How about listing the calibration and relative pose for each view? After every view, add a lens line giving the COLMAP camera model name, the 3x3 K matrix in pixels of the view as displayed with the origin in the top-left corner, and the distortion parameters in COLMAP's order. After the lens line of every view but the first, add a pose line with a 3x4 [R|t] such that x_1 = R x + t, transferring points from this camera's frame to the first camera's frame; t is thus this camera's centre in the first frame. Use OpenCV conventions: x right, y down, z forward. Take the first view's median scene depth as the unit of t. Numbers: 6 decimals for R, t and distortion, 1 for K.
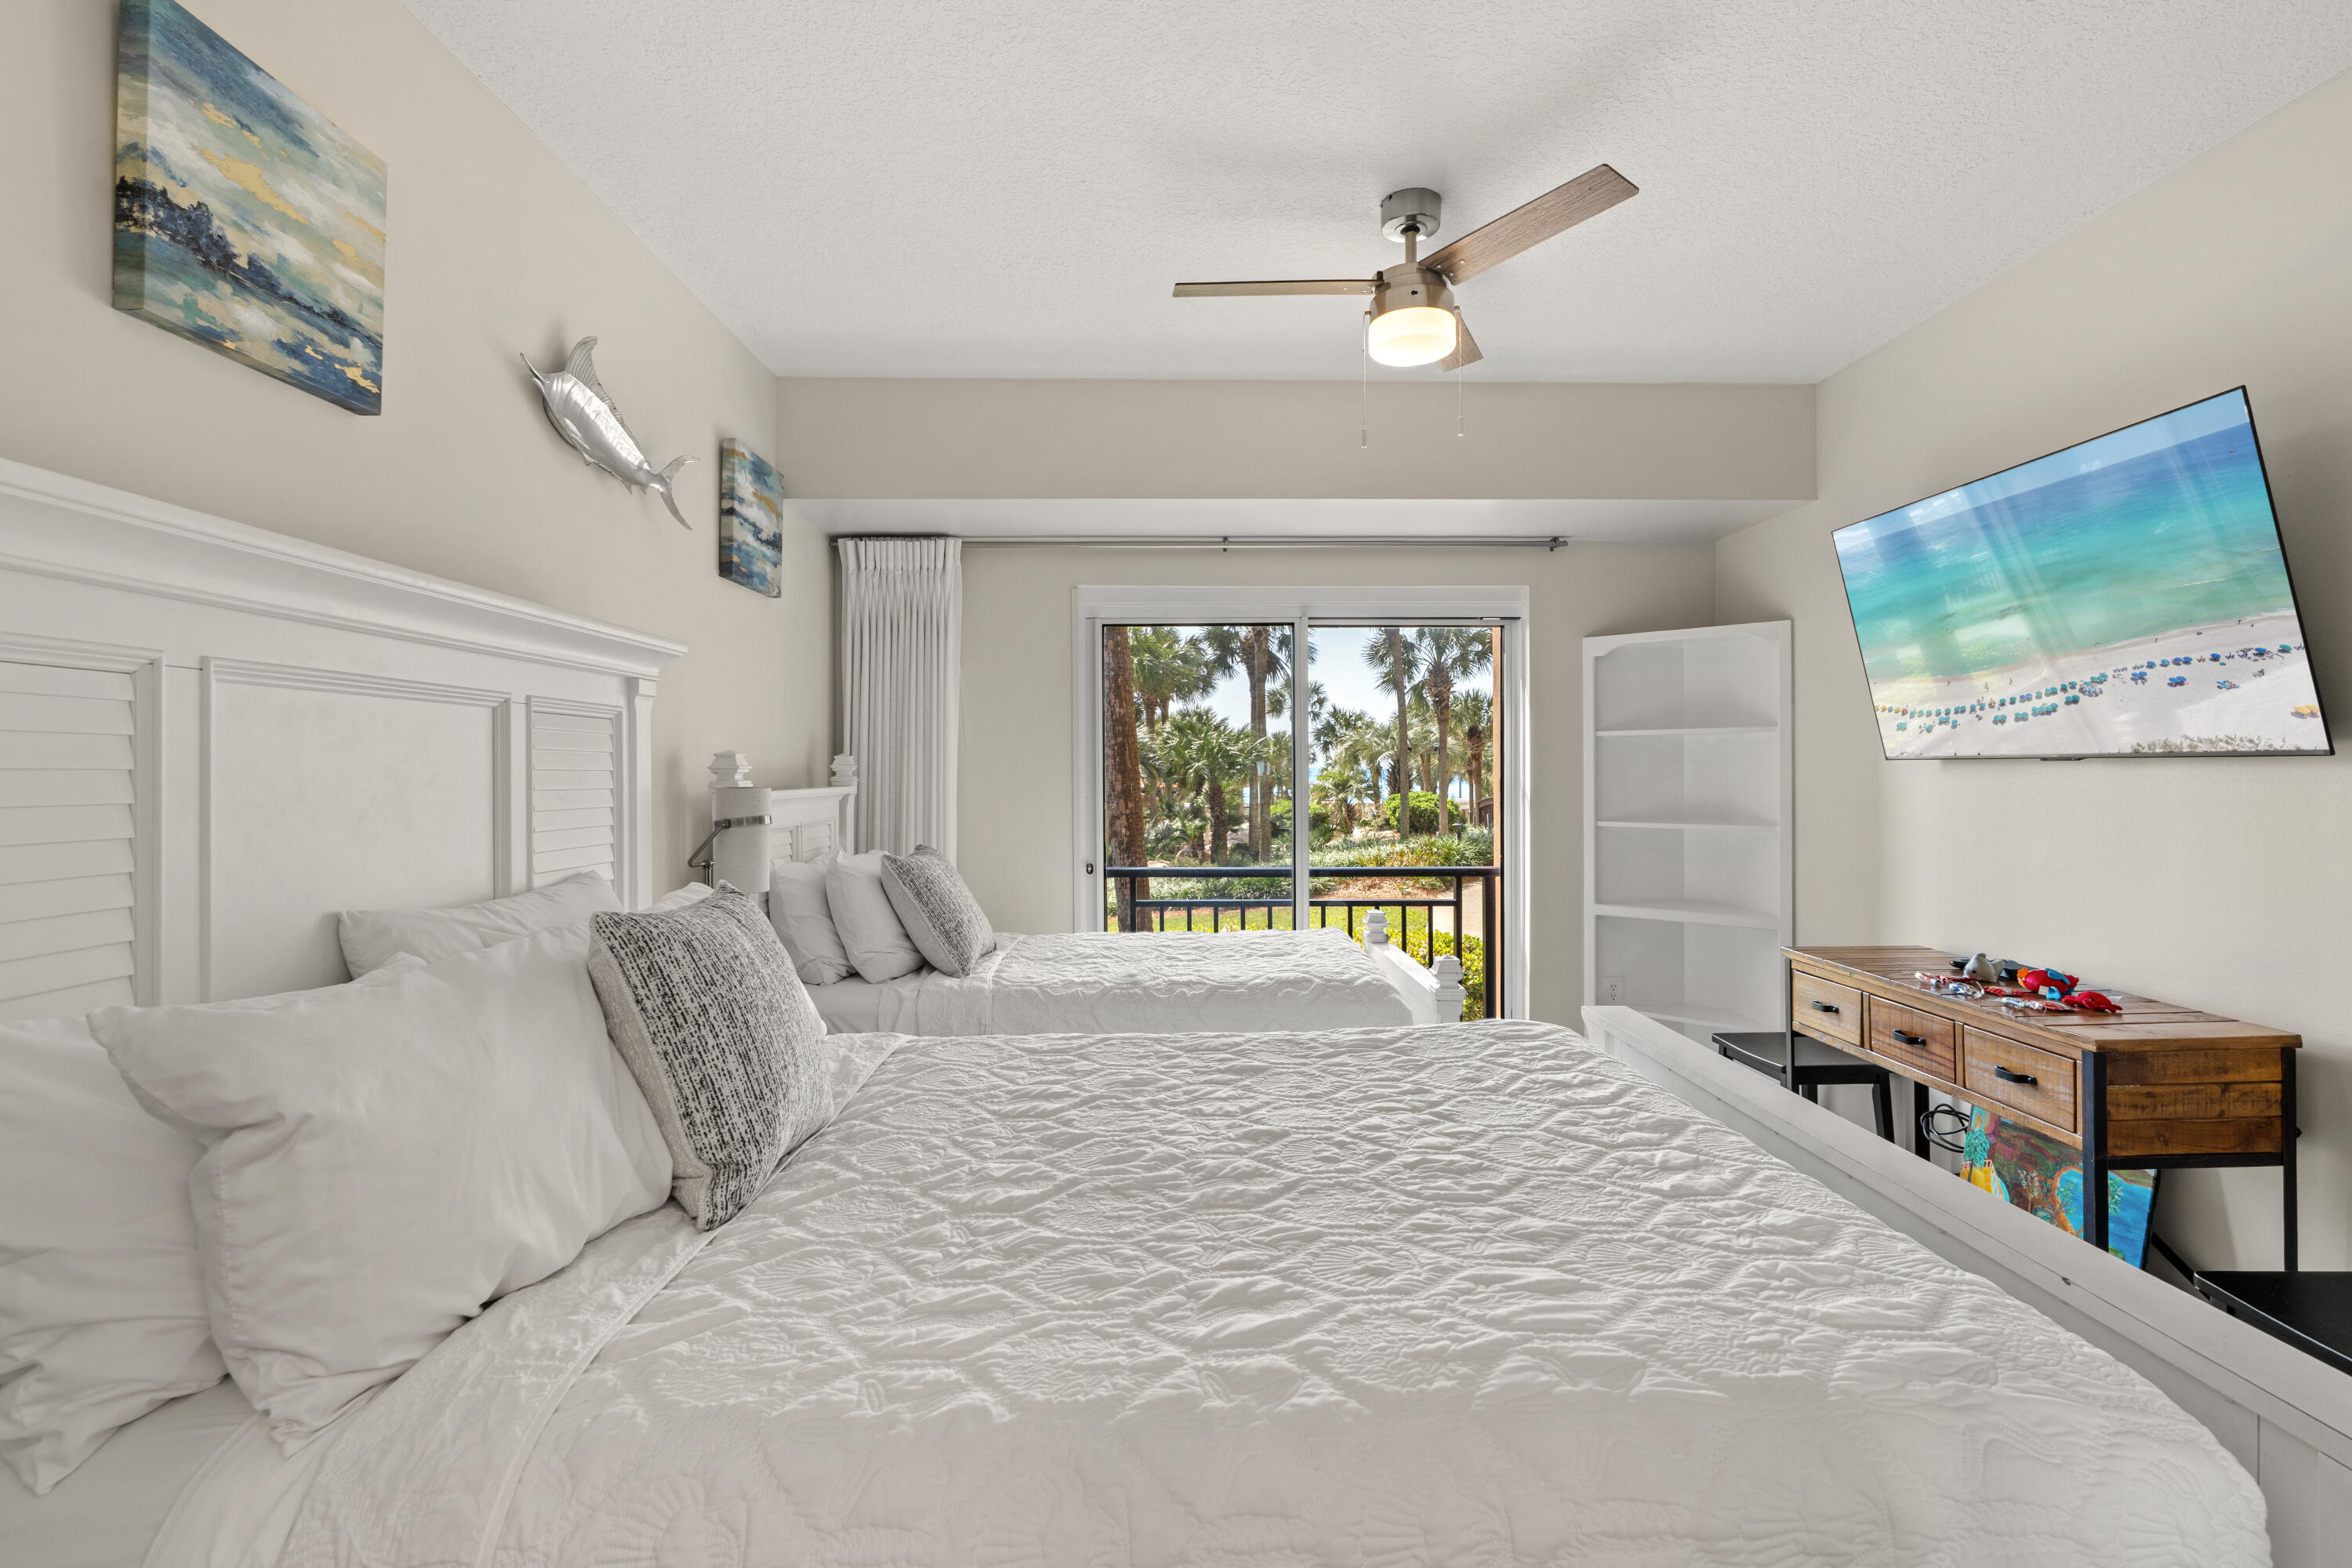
lens RADIAL K [[1041.4, 0, 1174.9], [0, 1041.4, 774.8], [0, 0, 1]] dist [-0.001343, -0.000121]
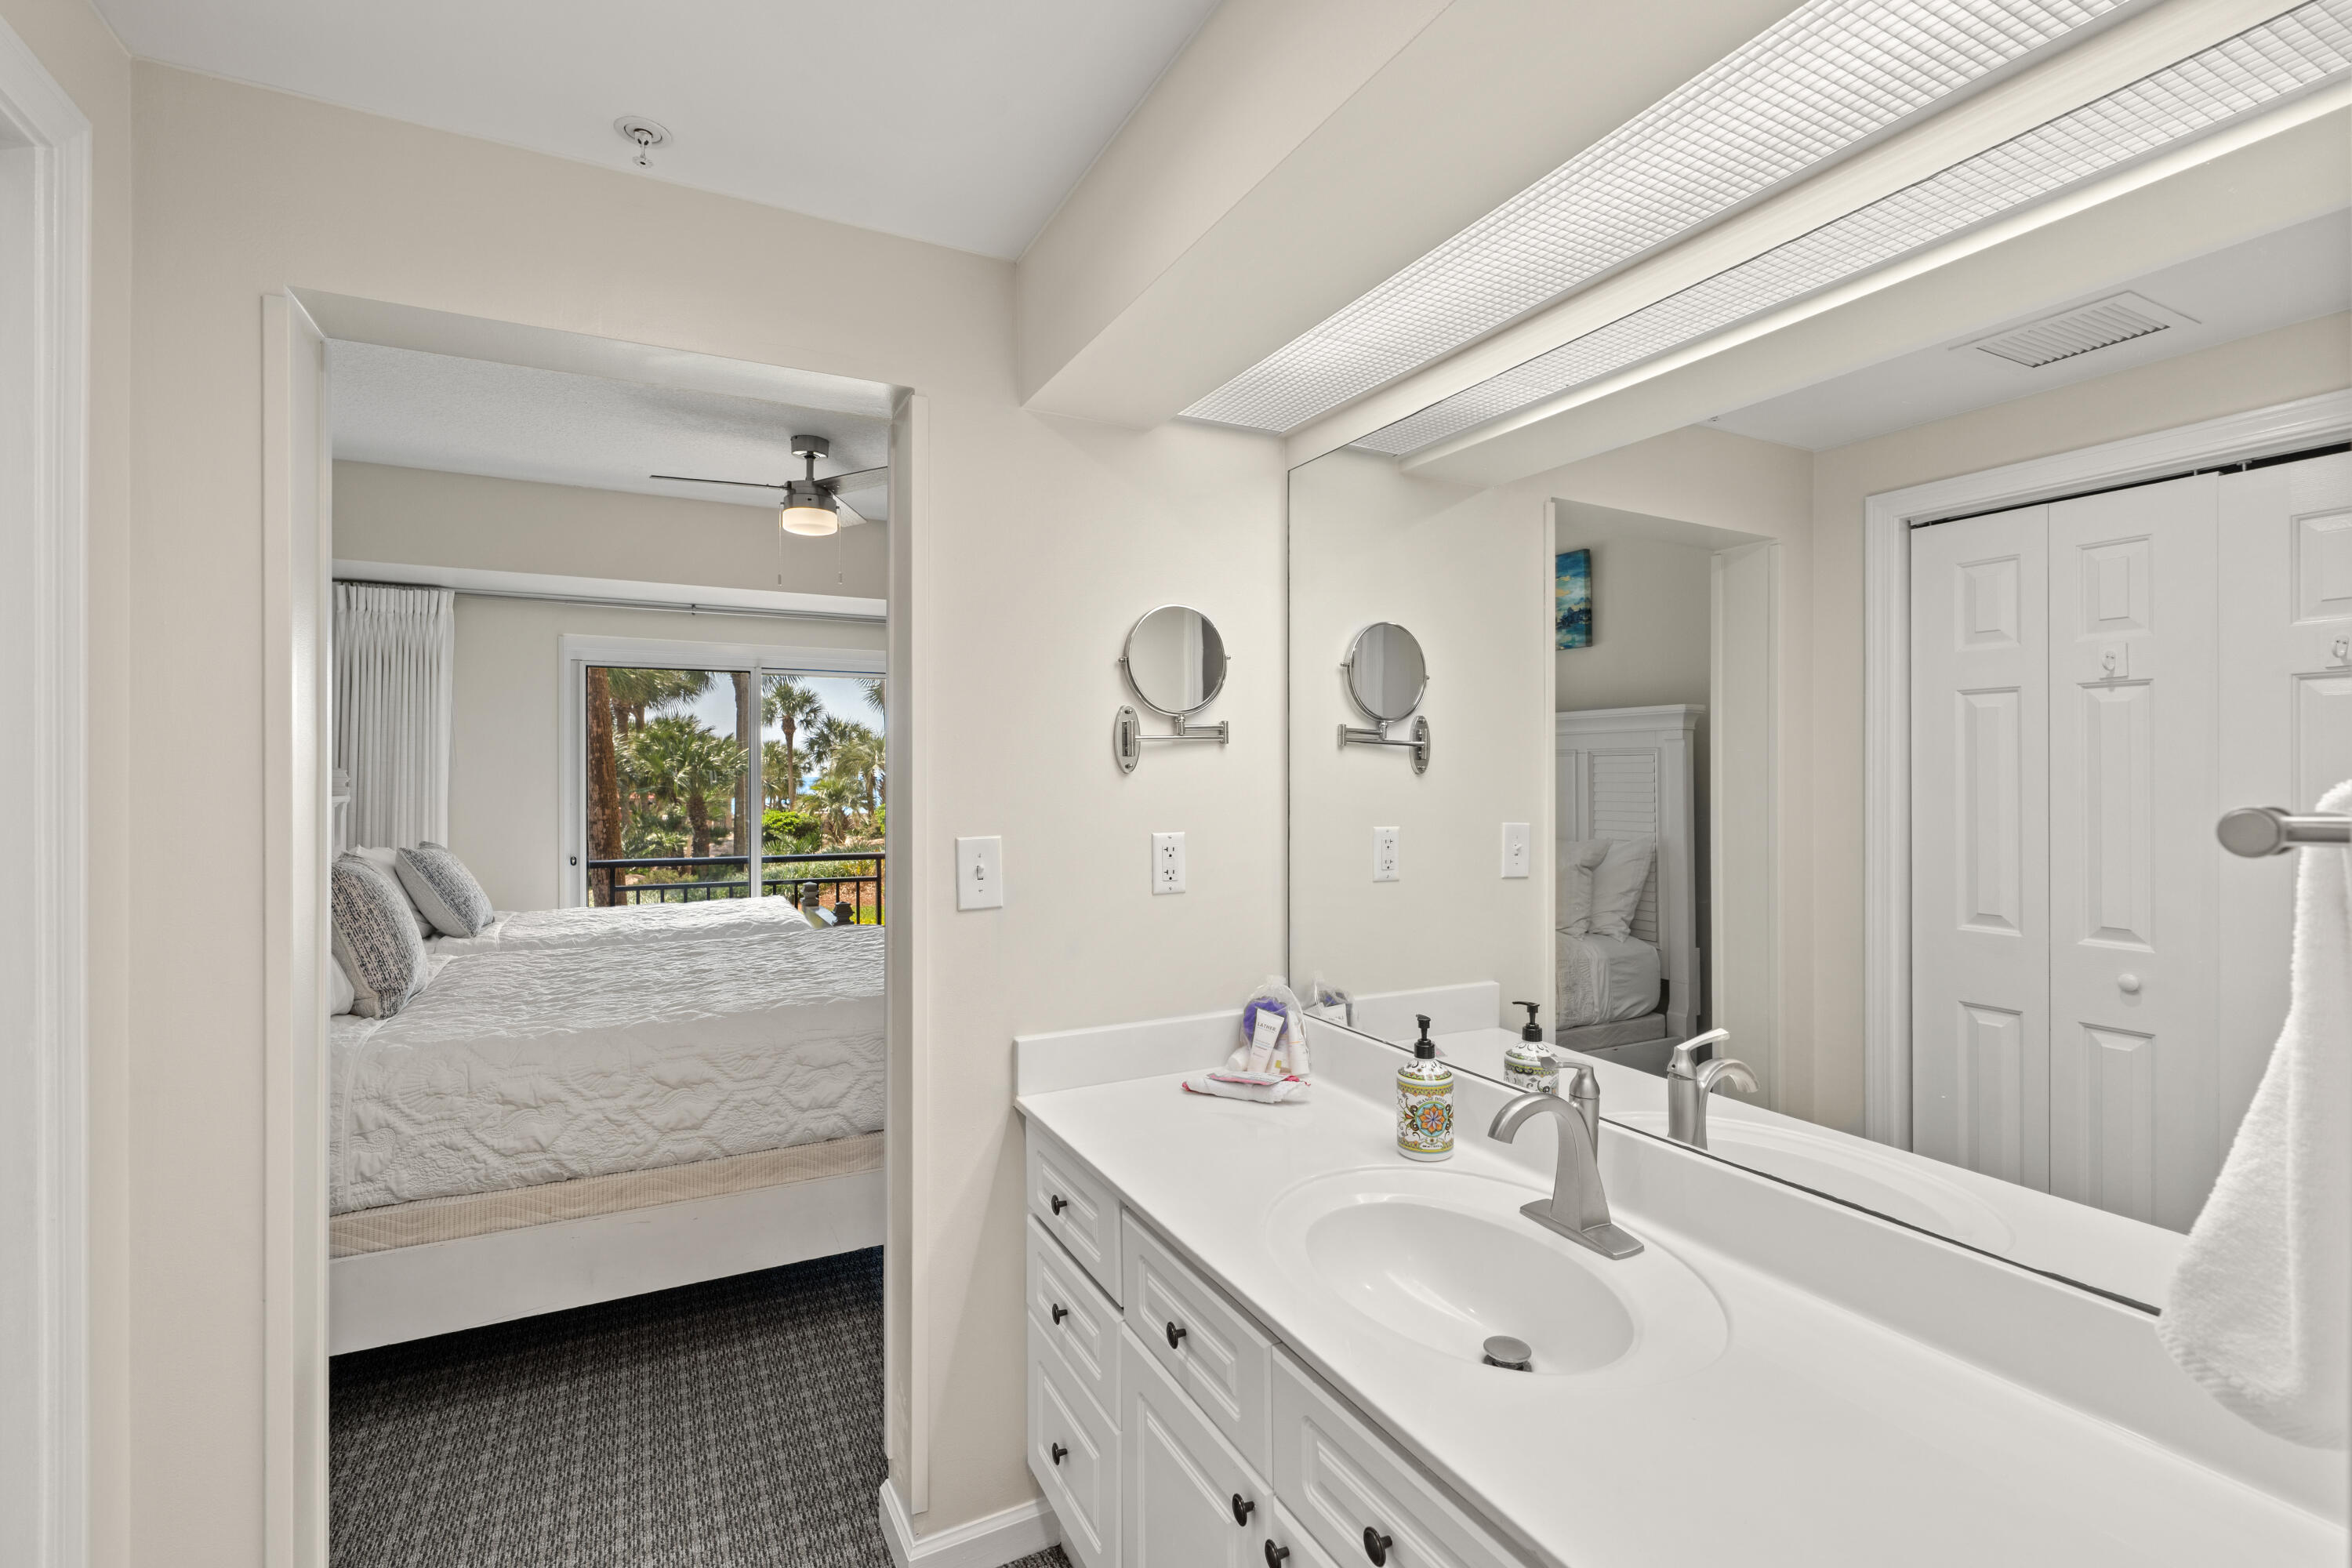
lens RADIAL K [[1041.4, 0, 1164.9], [0, 1041.4, 775.5], [0, 0, 1]] dist [-0.001343, -0.000121]
pose [[0.896748, 0.005387, 0.442510, 0.000914], [-0.001377, 0.999955, -0.009382, -0.001175], [-0.442540, 0.007804, 0.896715, -0.279807]]
